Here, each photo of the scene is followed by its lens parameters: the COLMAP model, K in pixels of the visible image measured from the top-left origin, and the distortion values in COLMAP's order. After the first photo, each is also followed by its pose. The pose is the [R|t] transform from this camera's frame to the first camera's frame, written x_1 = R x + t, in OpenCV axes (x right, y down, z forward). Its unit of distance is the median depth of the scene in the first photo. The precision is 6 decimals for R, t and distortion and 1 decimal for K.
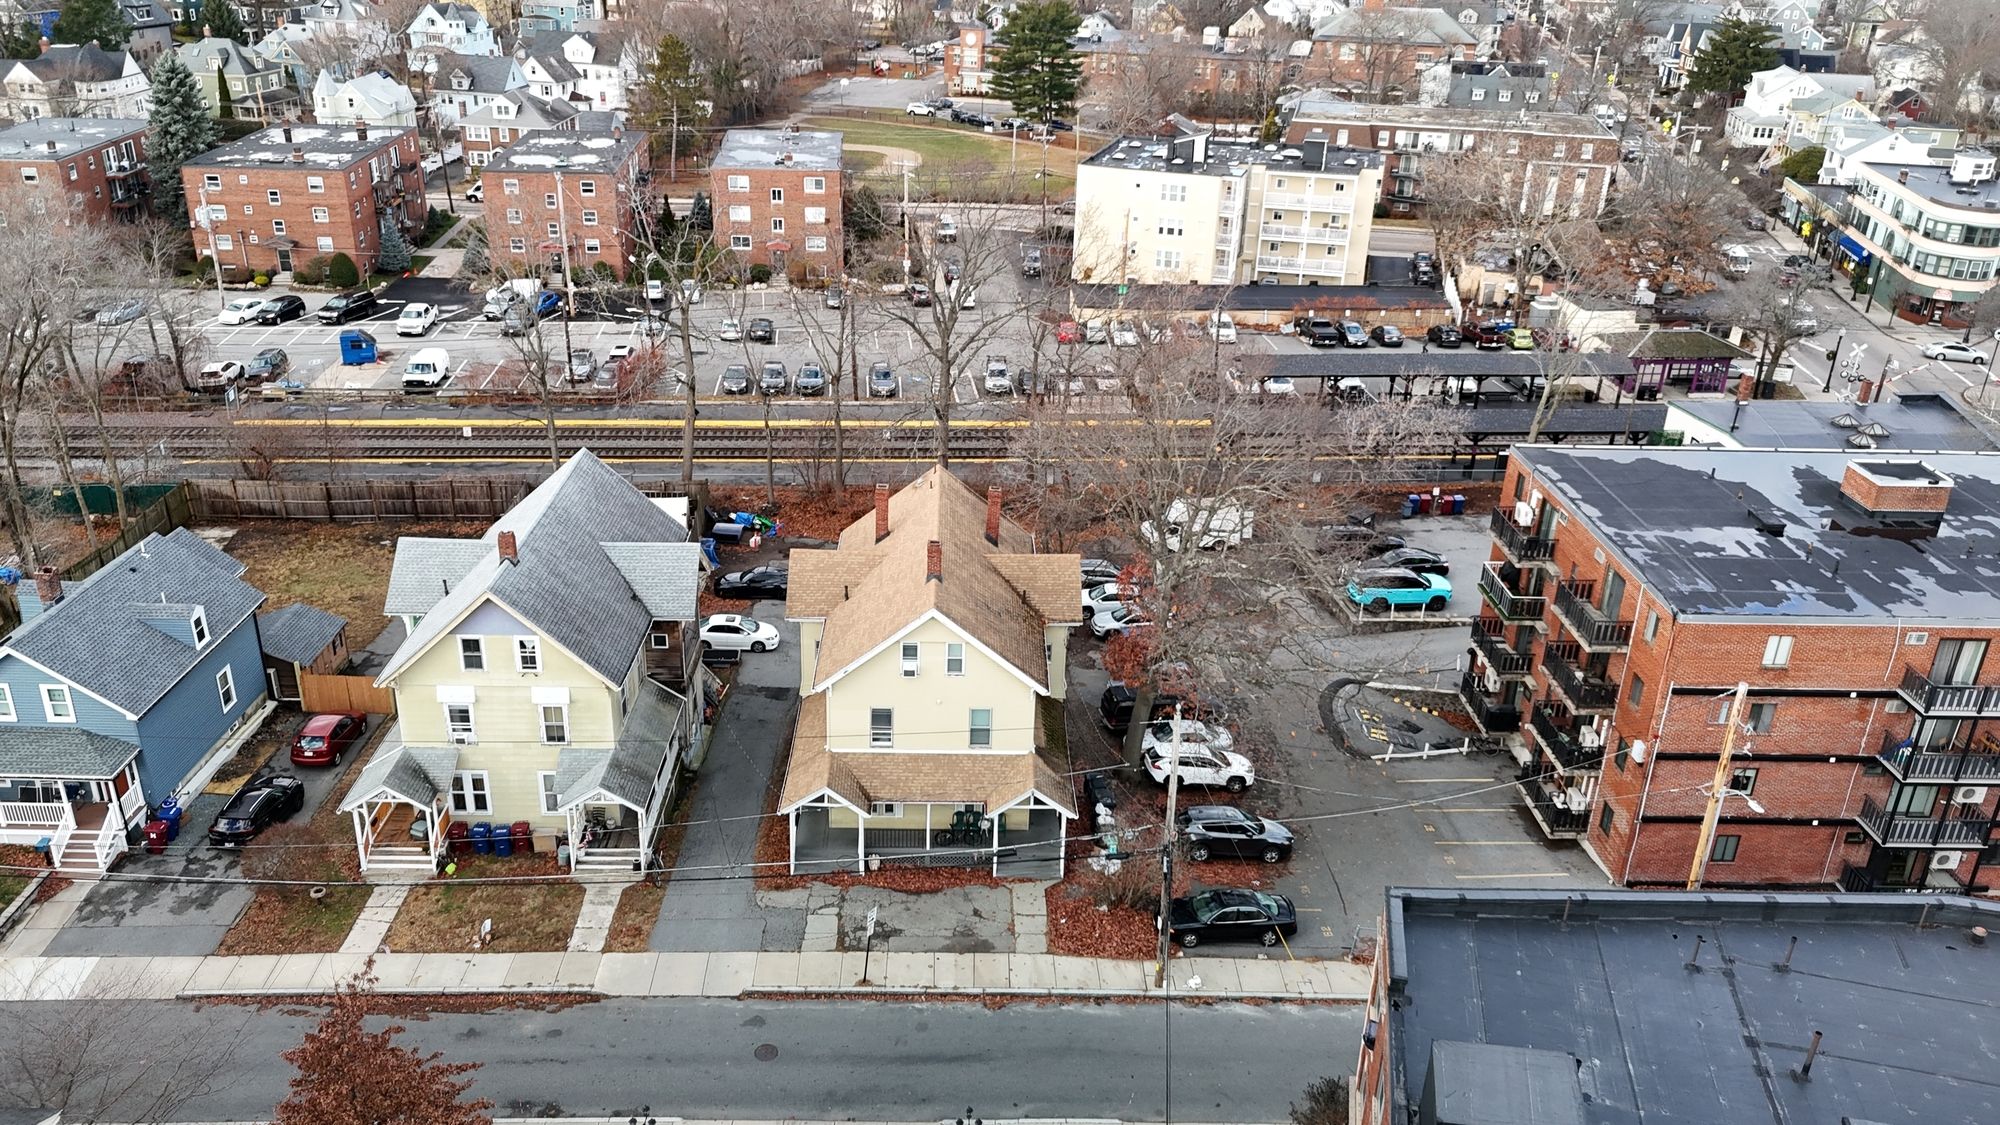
lens RADIAL K [[1467.4, 0, 997.6], [0, 1467.4, 573.3], [0, 0, 1]] dist [0.065131, -0.056322]
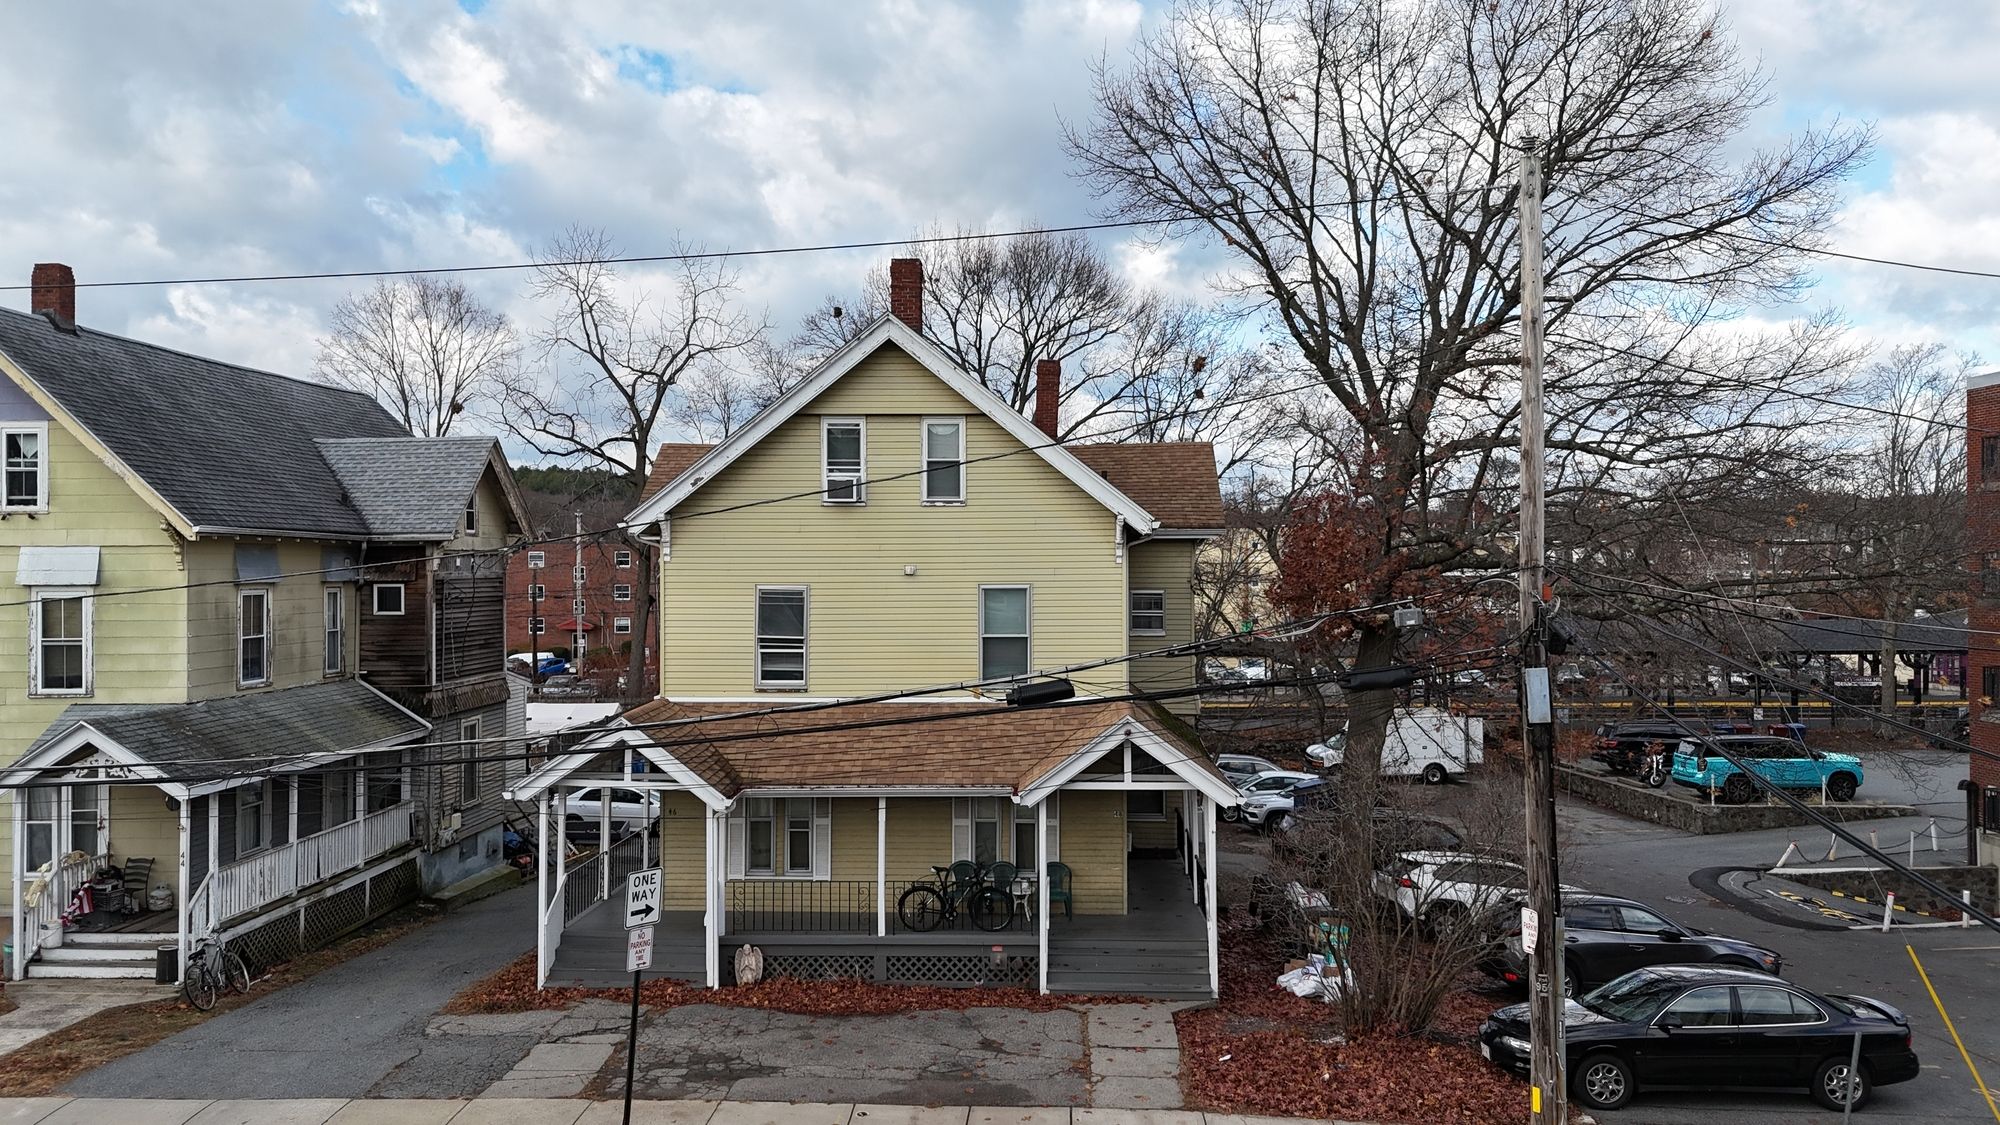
lens RADIAL K [[1467.4, 0, 997.6], [0, 1467.4, 573.3], [0, 0, 1]] dist [0.065131, -0.056322]
pose [[0.996679, -0.033547, -0.074201, 0.017121], [0.000055, 0.911476, -0.411353, 0.242266], [0.081432, 0.409982, 0.908451, 0.538182]]
